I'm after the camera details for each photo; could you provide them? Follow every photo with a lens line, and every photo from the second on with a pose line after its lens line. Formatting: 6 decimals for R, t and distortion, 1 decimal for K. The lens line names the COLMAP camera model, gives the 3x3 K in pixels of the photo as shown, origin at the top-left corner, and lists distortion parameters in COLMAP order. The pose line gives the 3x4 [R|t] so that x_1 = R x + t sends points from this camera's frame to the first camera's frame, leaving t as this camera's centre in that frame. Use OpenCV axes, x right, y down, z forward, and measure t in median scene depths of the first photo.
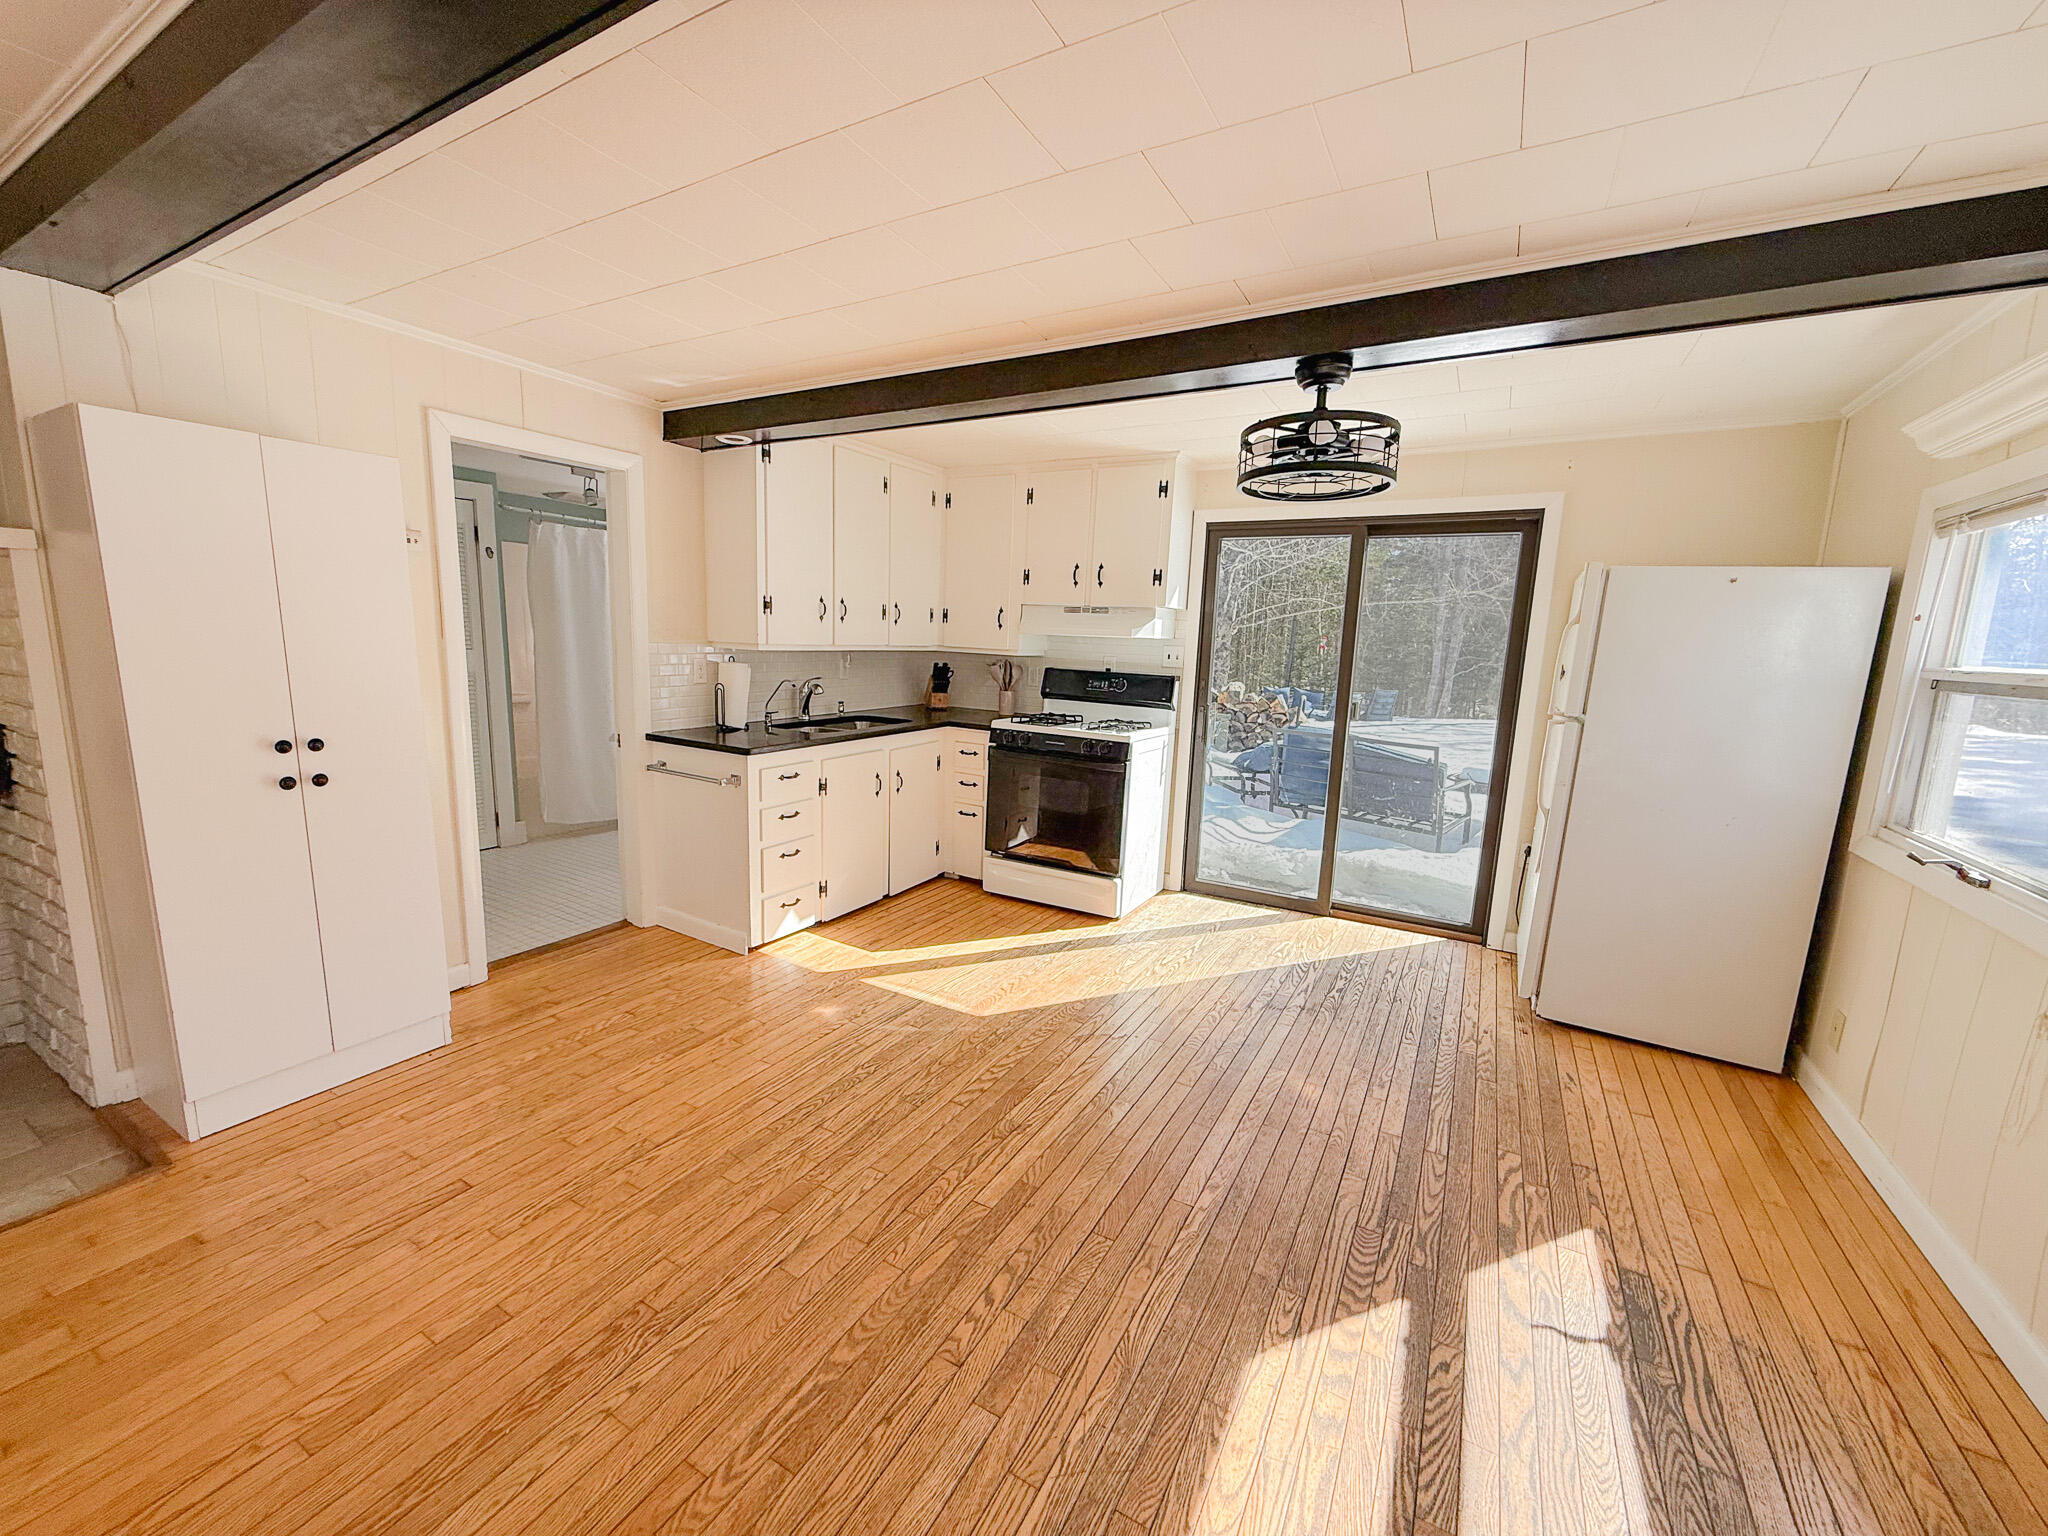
lens RADIAL K [[818.6, 0, 1033.8], [0, 818.6, 758.4], [0, 0, 1]] dist [-0.000780, 0.000534]
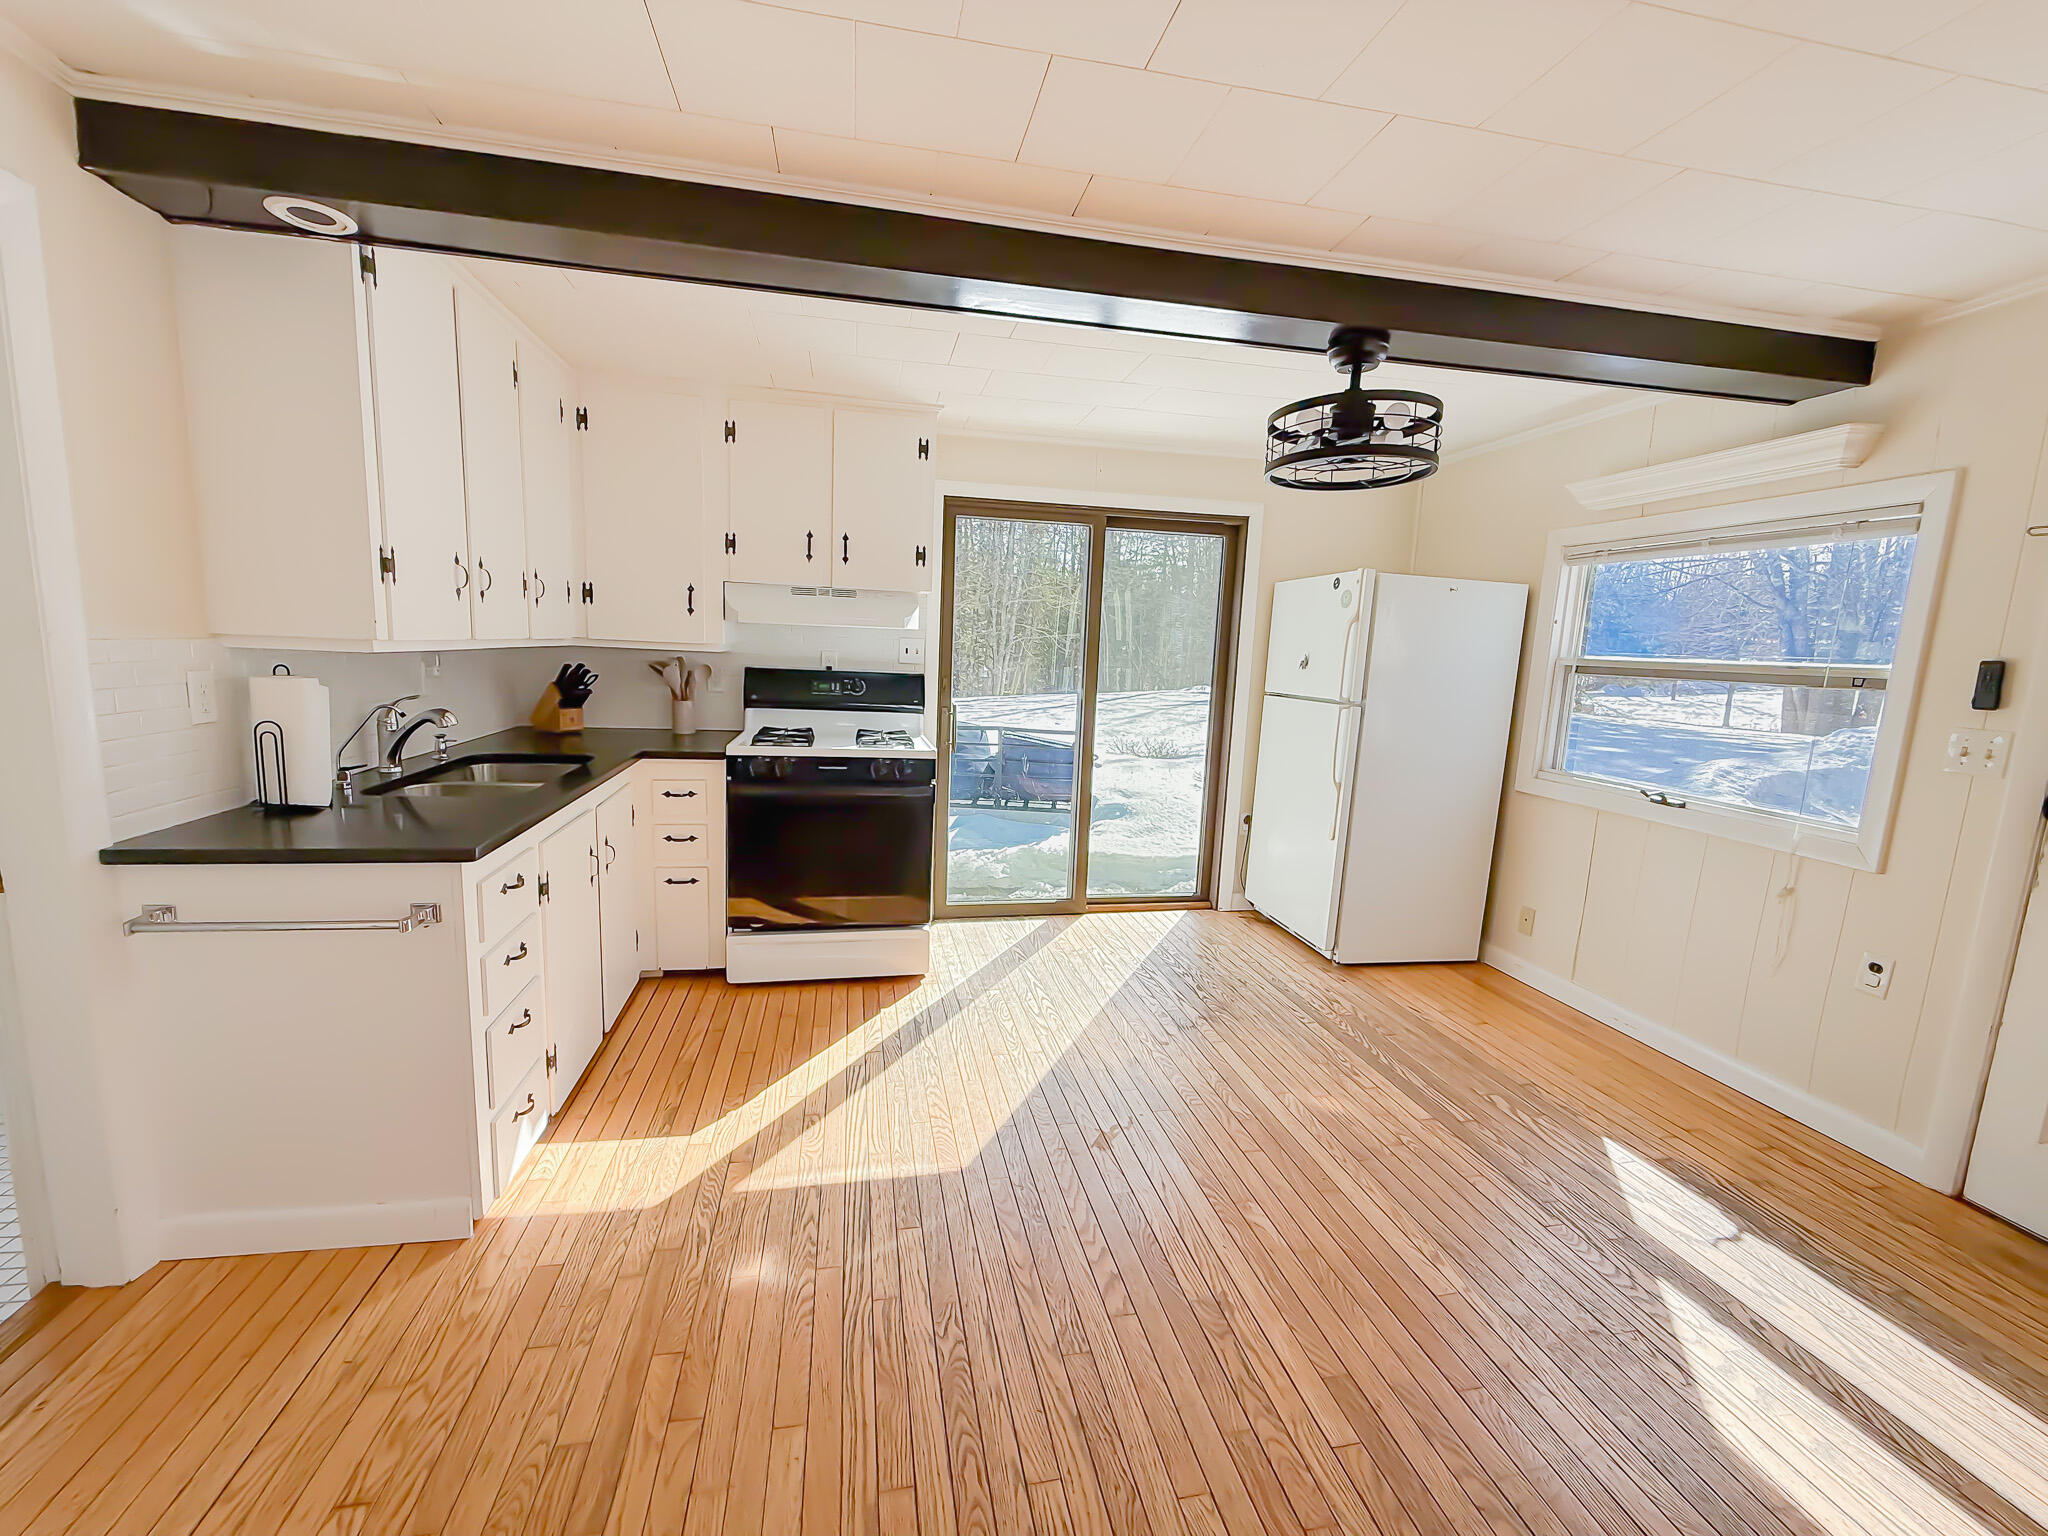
lens RADIAL K [[818.6, 0, 1019.4], [0, 818.6, 759.9], [0, 0, 1]] dist [-0.000780, 0.000534]
pose [[0.758505, -0.099047, 0.644096, -0.323745], [0.085256, 0.994970, 0.052603, -0.050480], [-0.646066, 0.015013, 0.763134, 0.303881]]
